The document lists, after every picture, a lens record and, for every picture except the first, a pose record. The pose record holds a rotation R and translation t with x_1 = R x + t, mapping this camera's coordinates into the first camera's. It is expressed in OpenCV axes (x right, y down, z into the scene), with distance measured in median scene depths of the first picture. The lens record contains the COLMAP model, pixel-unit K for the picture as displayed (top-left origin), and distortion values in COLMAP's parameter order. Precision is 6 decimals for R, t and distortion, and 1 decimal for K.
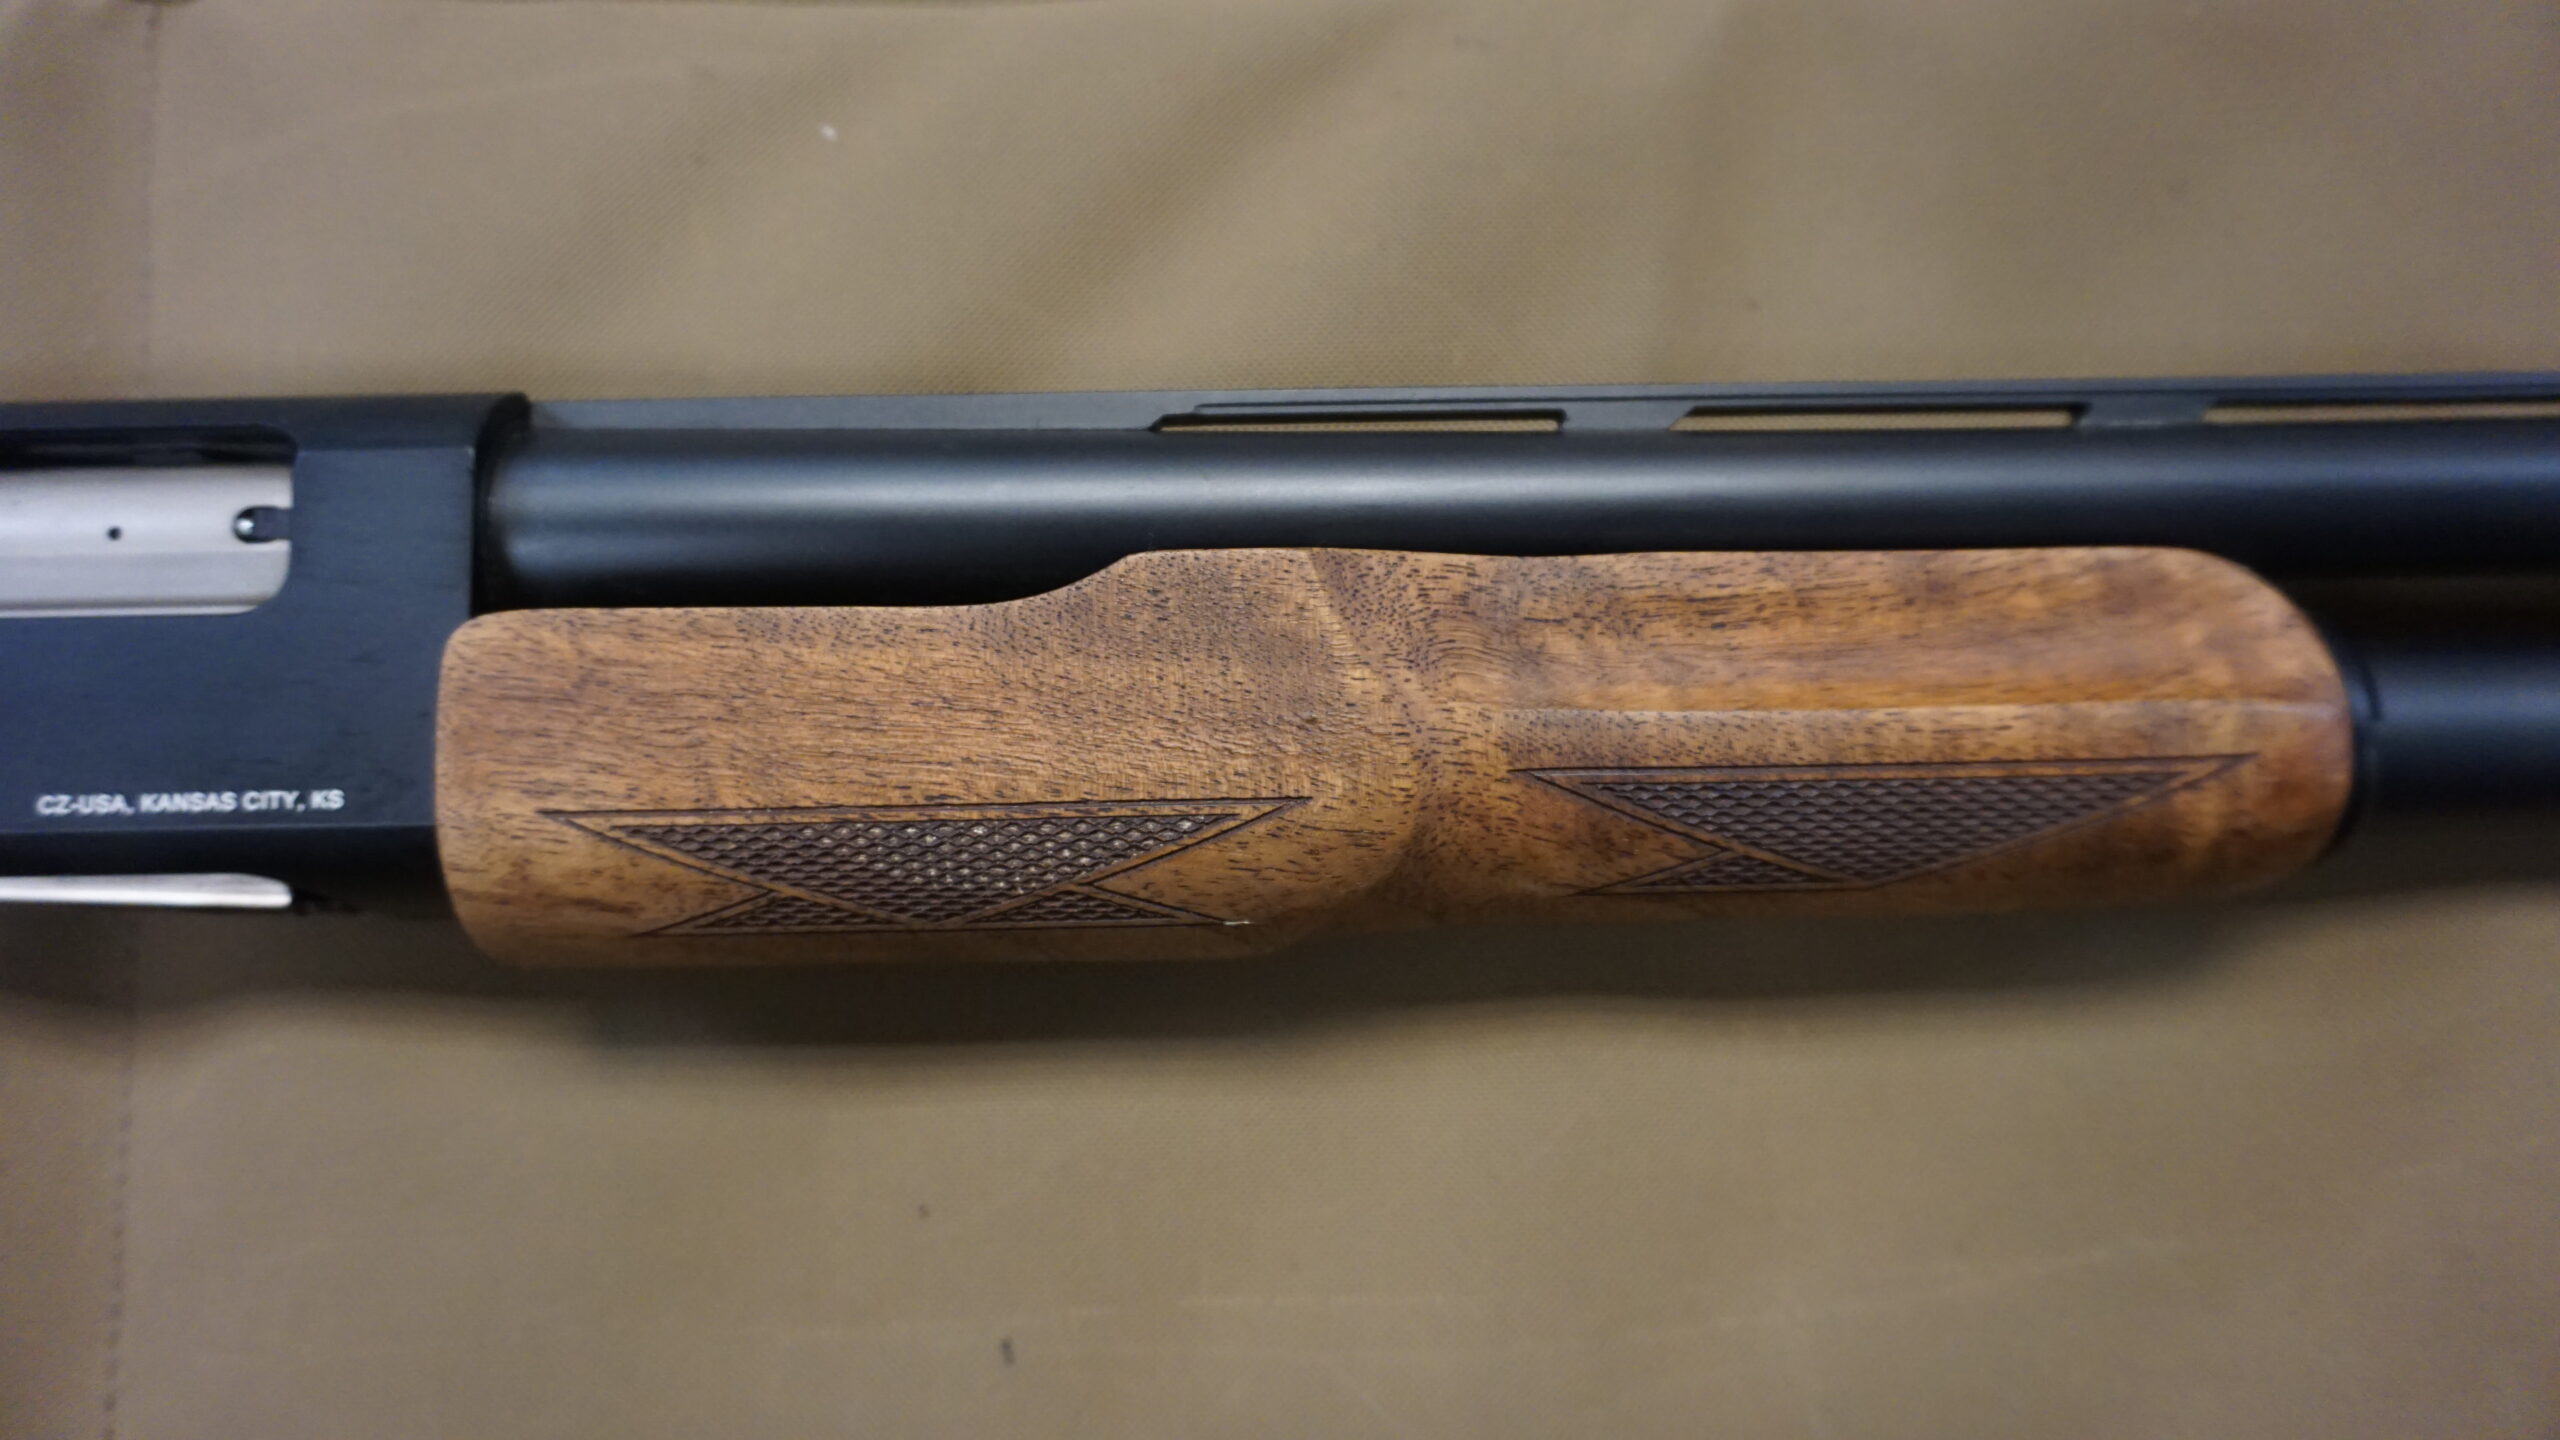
lens RADIAL K [[1826.5, 0, 1277.1], [0, 1826.5, 707.9], [0, 0, 1]] dist [-0.014897, 0.001888]
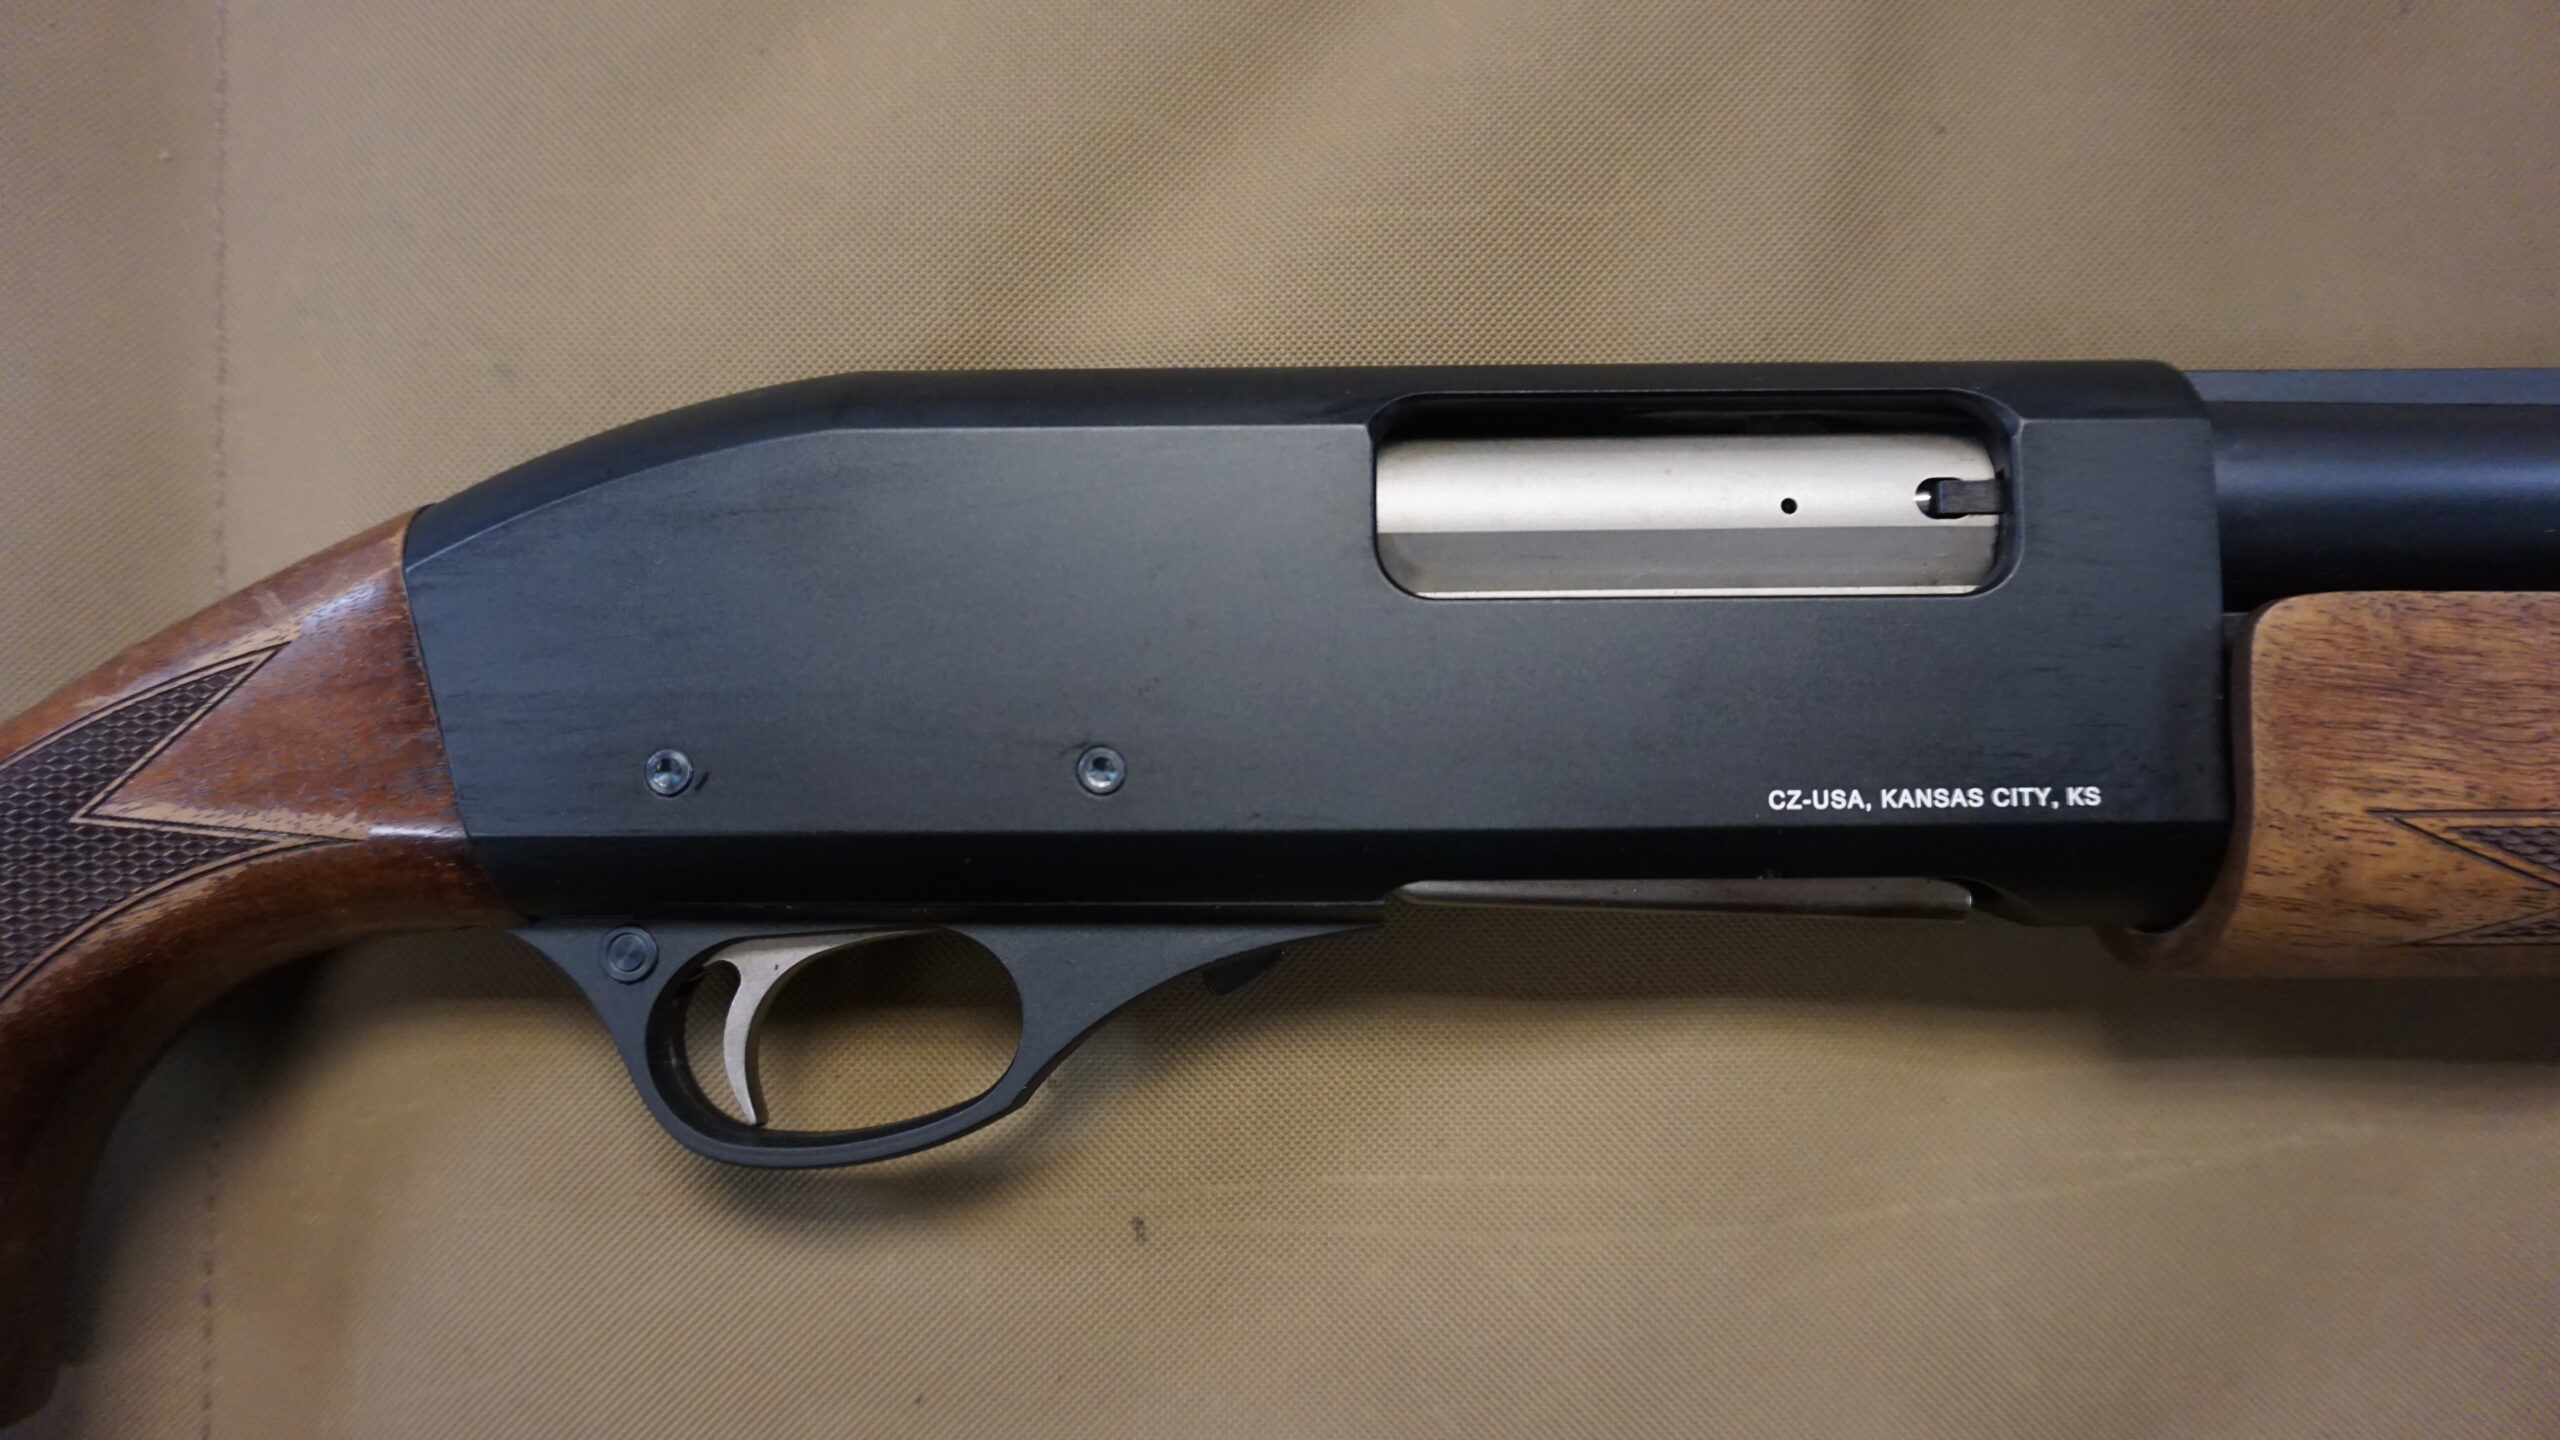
lens RADIAL K [[1826.5, 0, 1290.5], [0, 1826.5, 719.2], [0, 0, 1]] dist [-0.014897, 0.001888]
pose [[0.999968, 0.008024, 0.000478, -0.947815], [-0.008026, 0.999959, 0.004198, 0.010996], [-0.000444, -0.004202, 0.999991, 0.078860]]
